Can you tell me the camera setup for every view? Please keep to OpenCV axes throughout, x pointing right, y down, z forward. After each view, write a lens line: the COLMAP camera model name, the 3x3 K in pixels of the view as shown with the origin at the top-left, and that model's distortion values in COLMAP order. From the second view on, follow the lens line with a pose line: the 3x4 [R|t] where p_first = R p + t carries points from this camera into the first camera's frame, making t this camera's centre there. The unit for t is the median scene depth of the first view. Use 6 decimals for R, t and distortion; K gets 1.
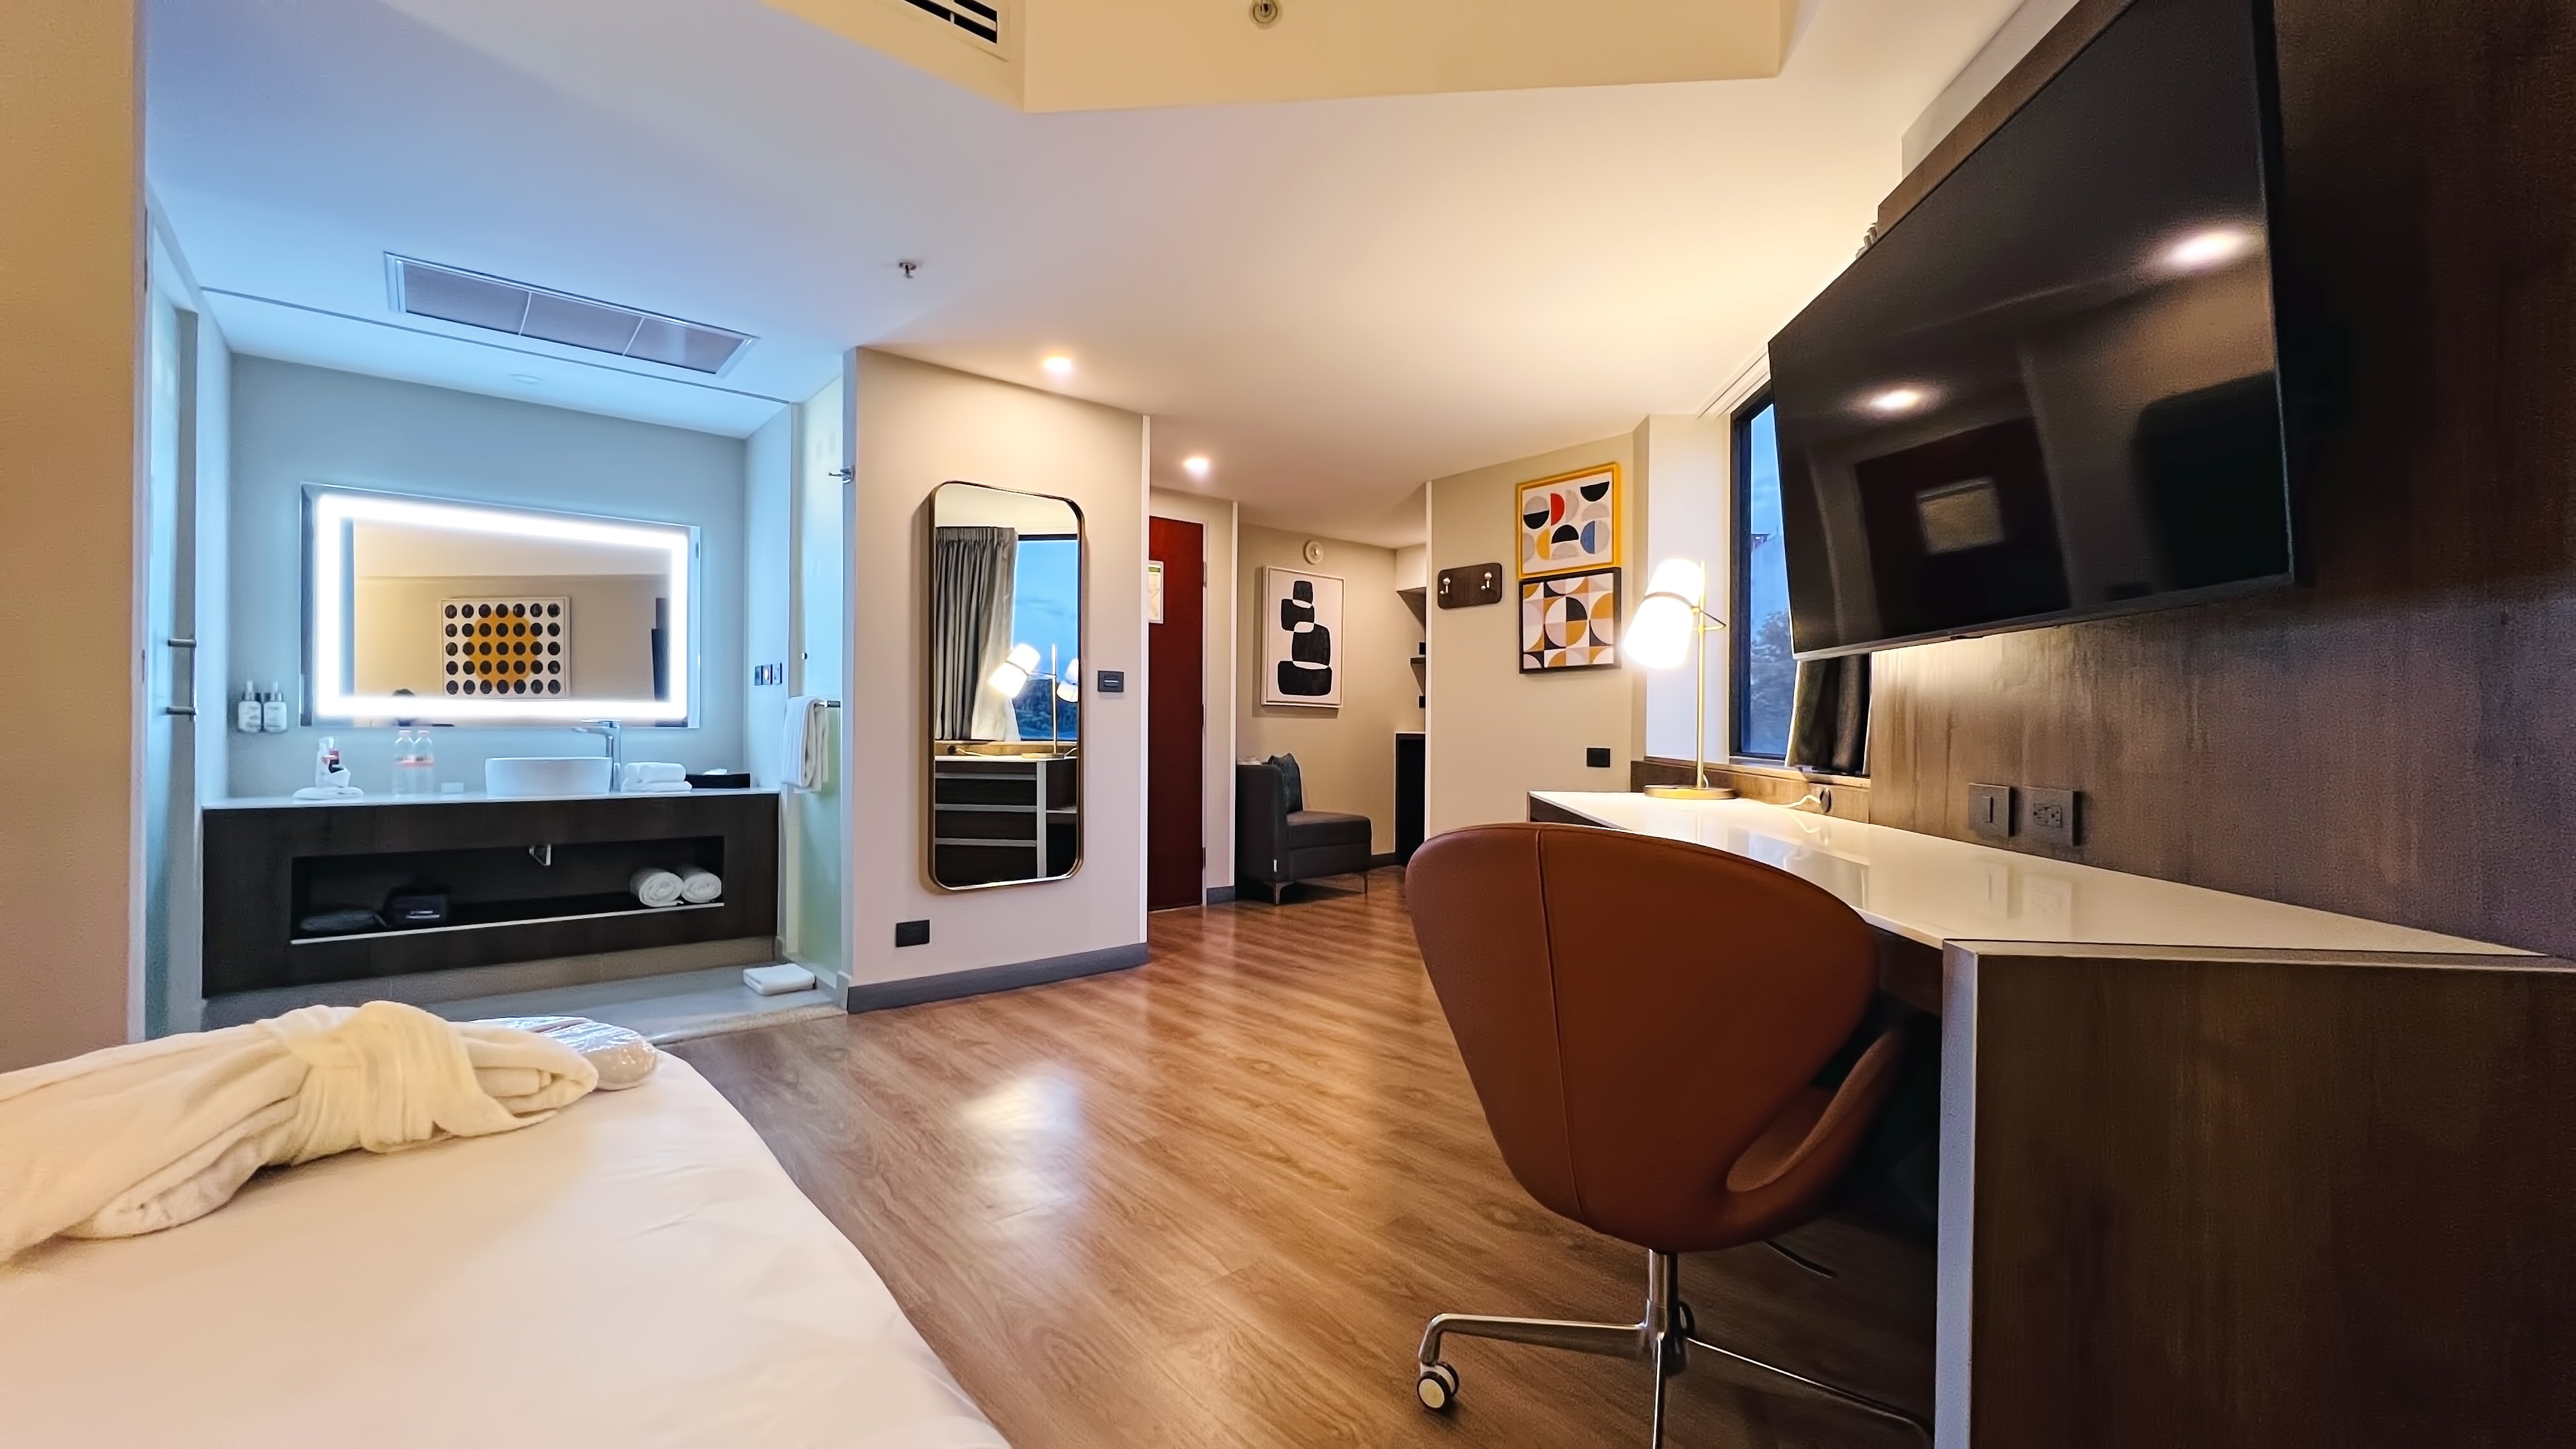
lens RADIAL K [[1028.0, 0, 1283.9], [0, 1028.0, 730.5], [0, 0, 1]] dist [-0.003763, 0.000711]
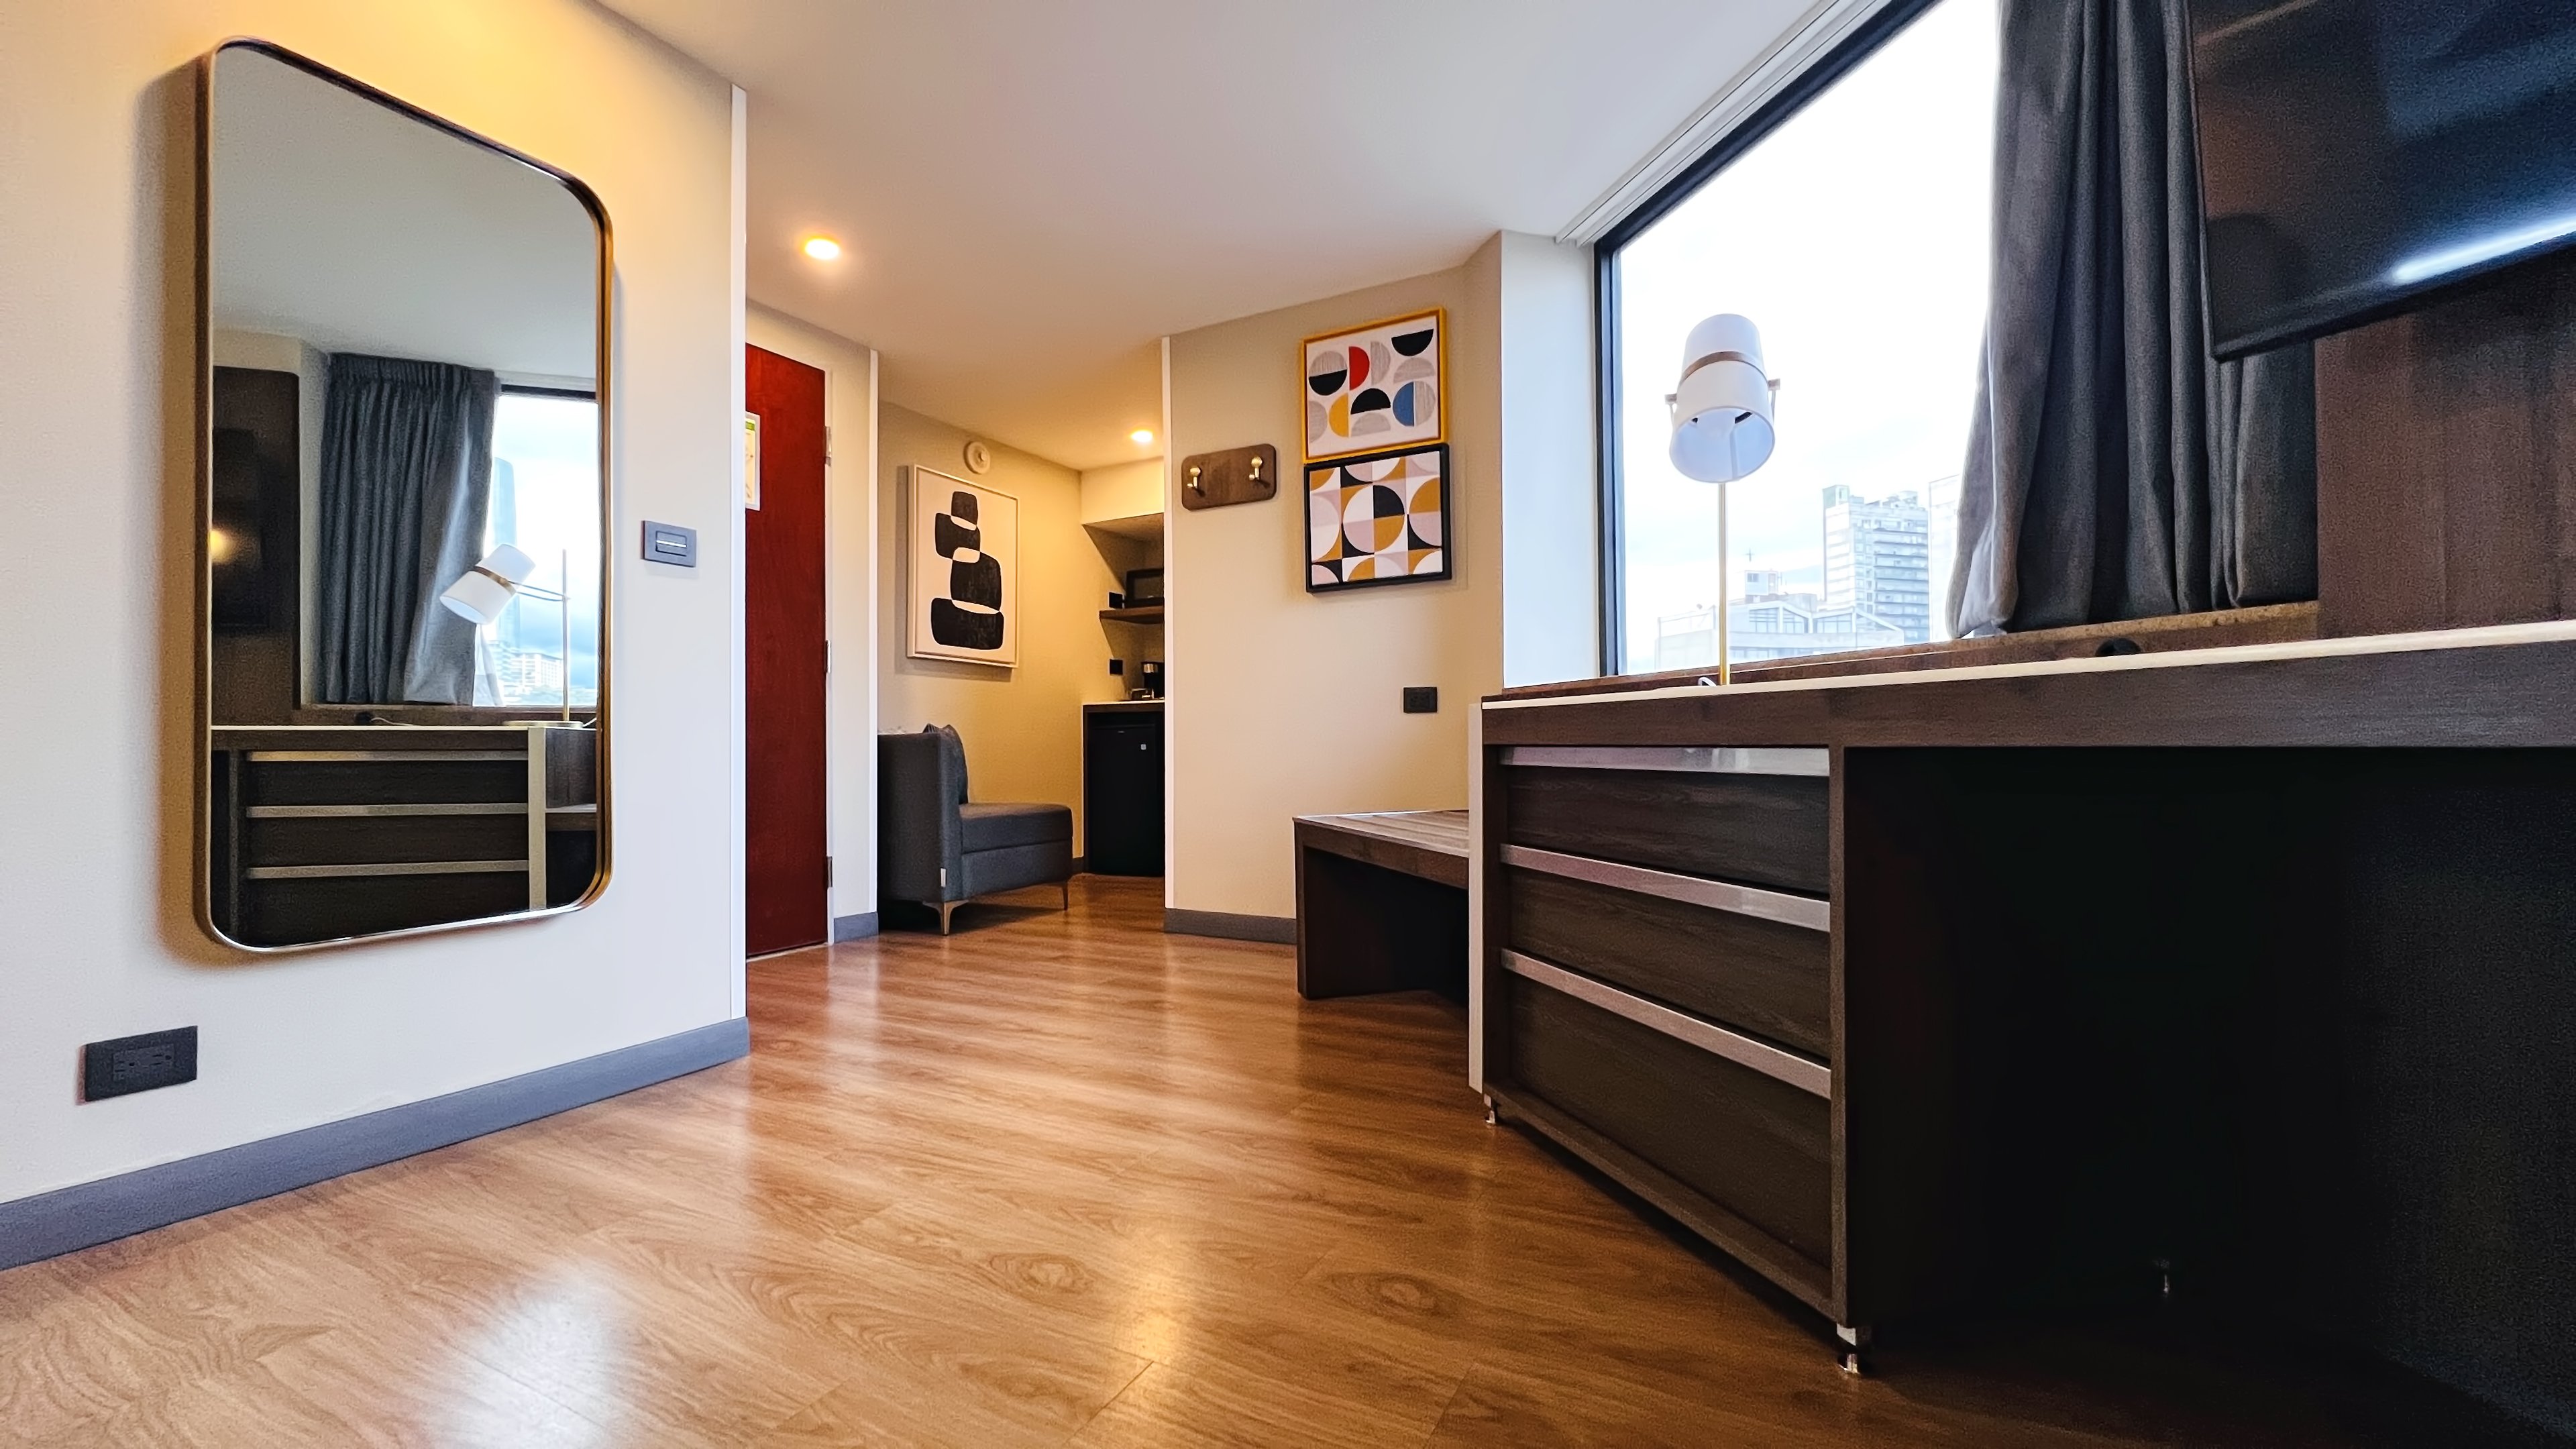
lens RADIAL K [[1028.0, 0, 1283.9], [0, 1028.0, 730.5], [0, 0, 1]] dist [-0.003763, 0.000711]
pose [[0.929447, -0.007822, 0.368873, -0.059690], [0.014324, 0.999787, -0.014890, 0.056481], [-0.368678, 0.019124, 0.929360, 0.333542]]
